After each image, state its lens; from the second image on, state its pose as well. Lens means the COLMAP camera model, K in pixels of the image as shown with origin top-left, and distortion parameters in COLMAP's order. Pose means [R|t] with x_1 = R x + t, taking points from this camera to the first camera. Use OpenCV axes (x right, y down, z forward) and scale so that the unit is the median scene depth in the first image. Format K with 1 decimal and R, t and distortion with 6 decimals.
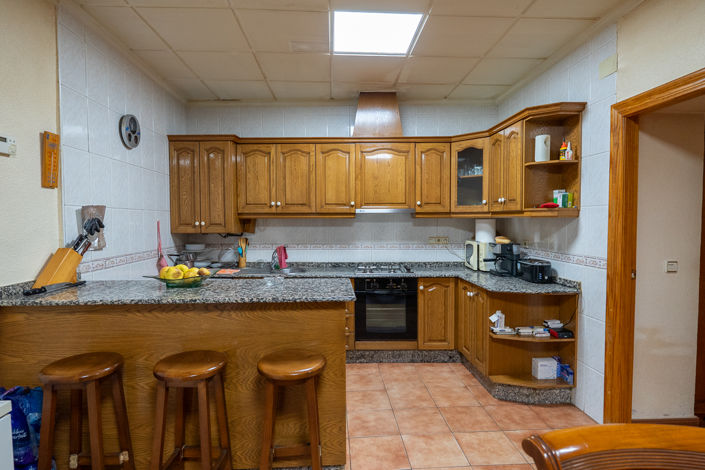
lens RADIAL K [[397.7, 0, 352.5], [0, 397.7, 235.0], [0, 0, 1]] dist [-0.000410, -0.000134]
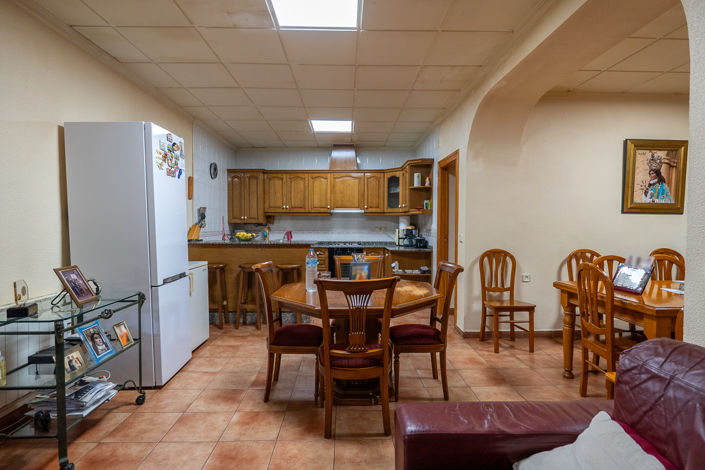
lens RADIAL K [[381.2, 0, 352.5], [0, 381.2, 235.0], [0, 0, 1]] dist [0.000124, 0.000013]
pose [[0.999562, 0.006440, -0.028884, 0.158270], [-0.006676, 0.999945, -0.008060, 0.059688], [0.028830, 0.008250, 0.999550, -0.707685]]
